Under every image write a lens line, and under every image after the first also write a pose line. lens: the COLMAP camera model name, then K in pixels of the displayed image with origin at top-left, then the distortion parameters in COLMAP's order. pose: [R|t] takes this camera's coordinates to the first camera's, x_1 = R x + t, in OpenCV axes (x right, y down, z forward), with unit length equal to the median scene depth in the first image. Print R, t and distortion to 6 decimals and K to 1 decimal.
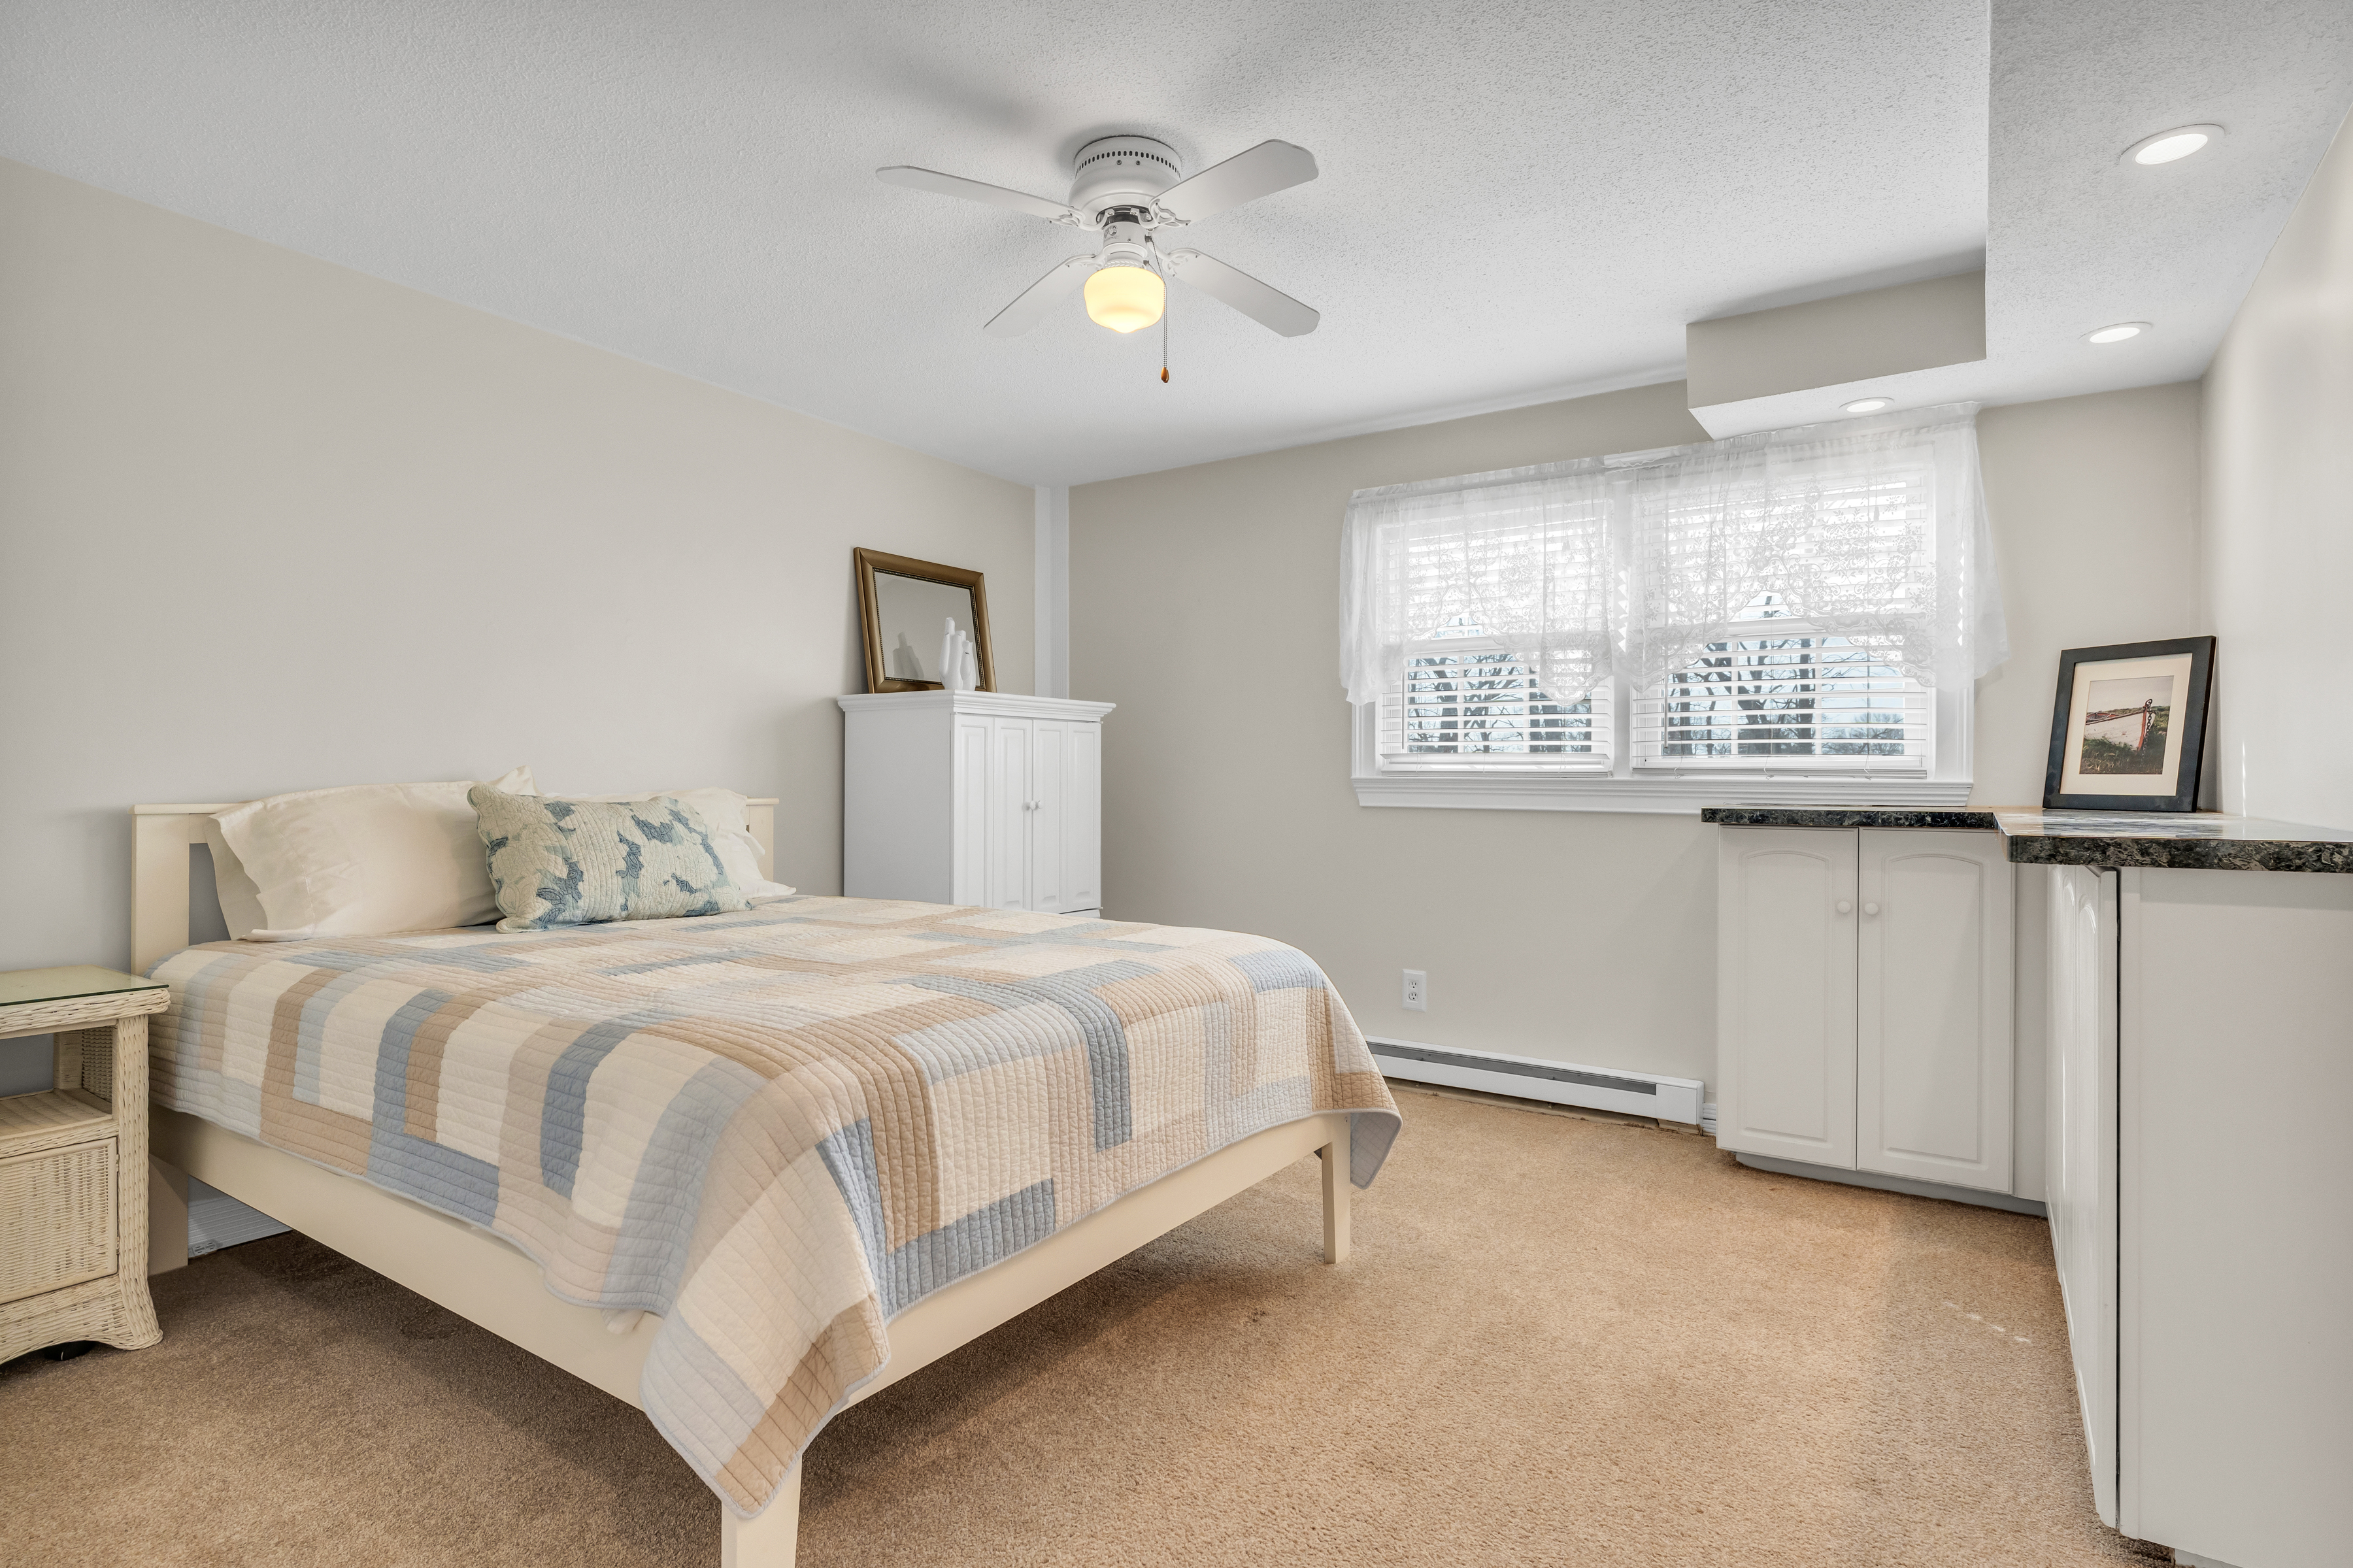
lens RADIAL K [[1047.1, 0, 1176.5], [0, 1047.1, 784.0], [0, 0, 1]] dist [-0.004792, -0.000198]
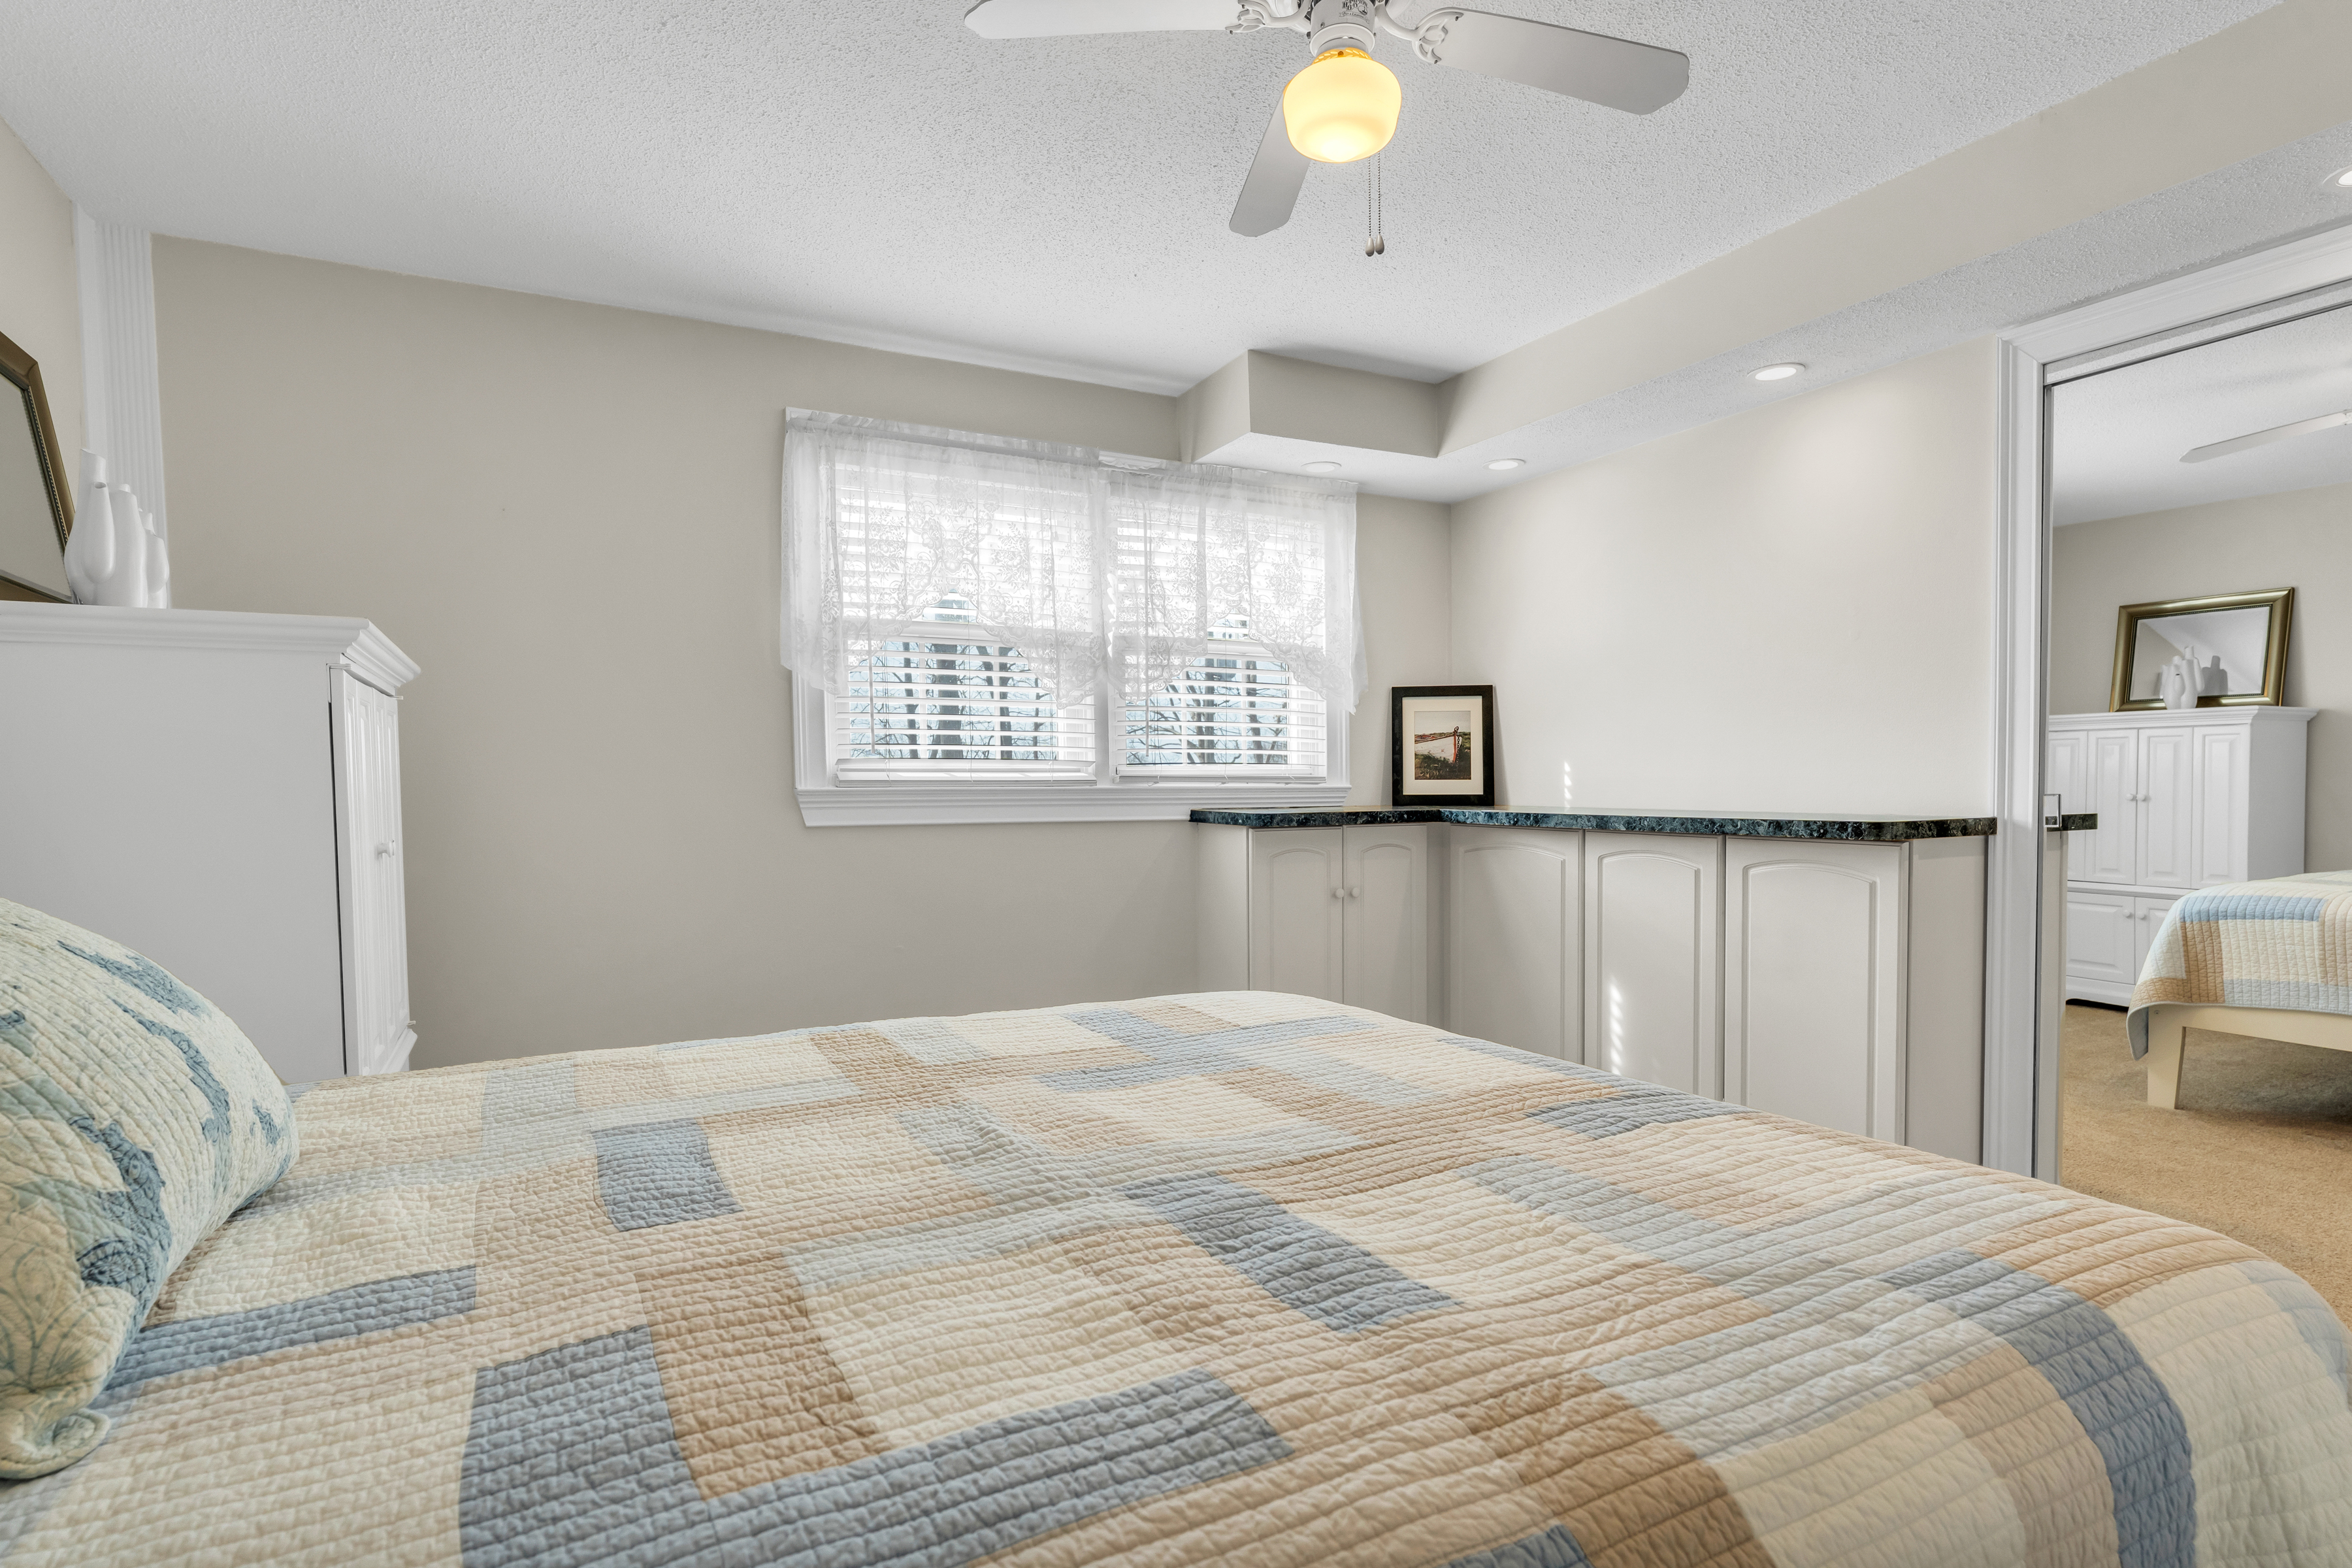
lens RADIAL K [[1114.1, 0, 1173.0], [0, 1114.1, 831.4], [0, 0, 1]] dist [-0.000768, -0.000132]
pose [[0.542753, -0.044424, 0.838717, -0.469692], [0.014494, 0.998947, 0.043531, -0.008917], [-0.839767, -0.011470, 0.542825, 0.424185]]
